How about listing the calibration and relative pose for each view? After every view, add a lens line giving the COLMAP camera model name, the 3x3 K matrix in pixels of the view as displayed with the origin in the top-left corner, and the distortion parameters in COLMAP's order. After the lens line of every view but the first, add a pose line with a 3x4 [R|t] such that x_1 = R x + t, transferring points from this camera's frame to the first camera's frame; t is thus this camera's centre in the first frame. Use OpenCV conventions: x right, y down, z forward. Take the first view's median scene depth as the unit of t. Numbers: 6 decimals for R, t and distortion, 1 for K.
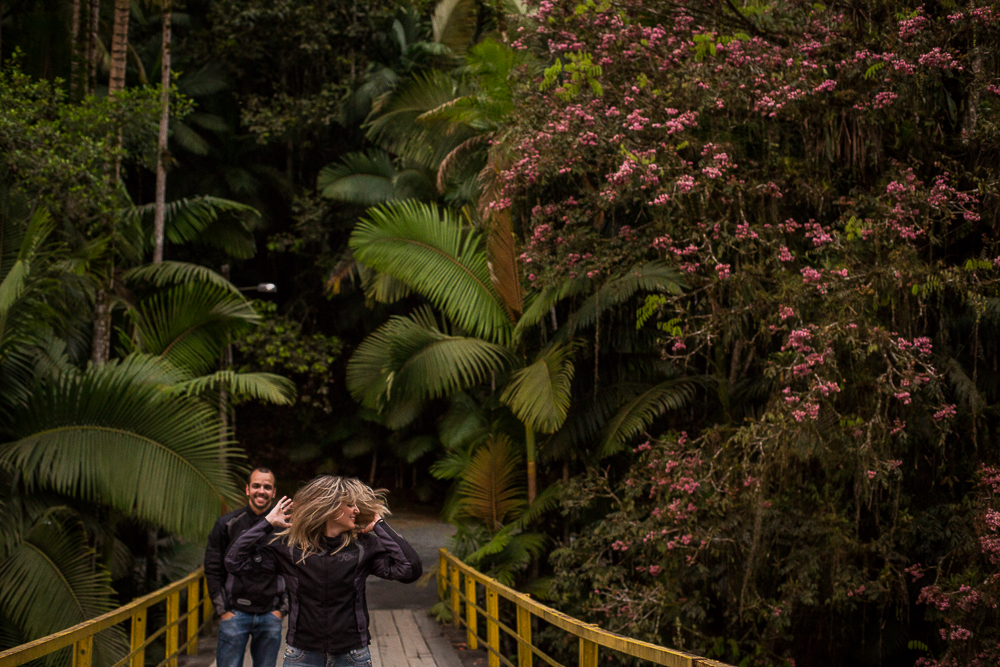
lens RADIAL K [[1370.6, 0, 501.0], [0, 1370.6, 355.7], [0, 0, 1]] dist [-0.105741, 0.000000]
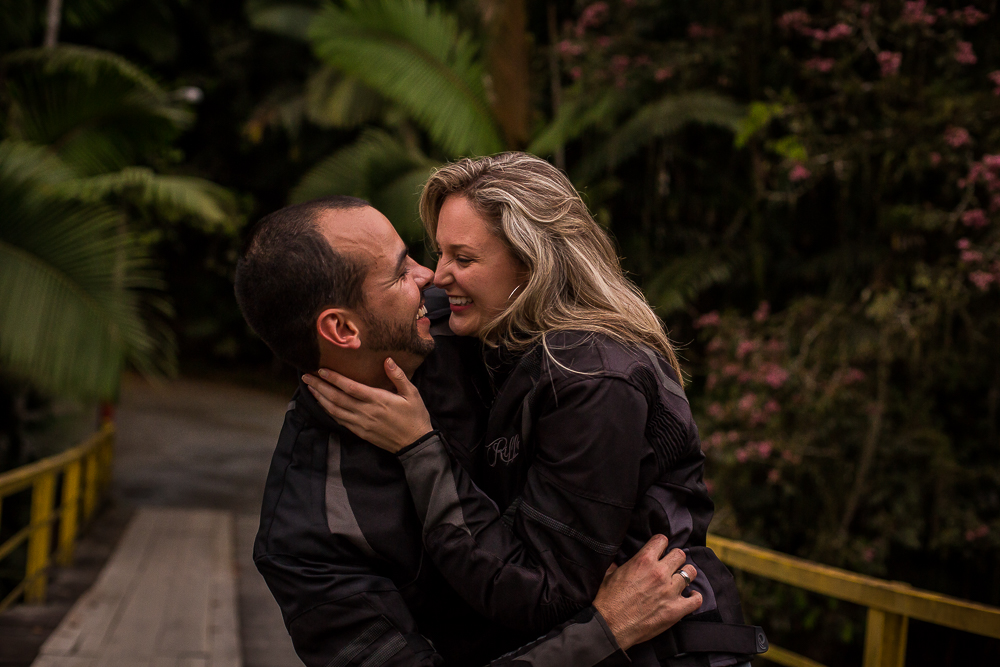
lens RADIAL K [[1370.6, 0, 480.0], [0, 1370.6, 350.6], [0, 0, 1]] dist [-0.105741, 0.000000]
pose [[0.994619, 0.071731, 0.074747, -0.071361], [-0.076013, 0.995527, 0.056109, 0.050989], [-0.070388, -0.061489, 0.995623, 0.277417]]
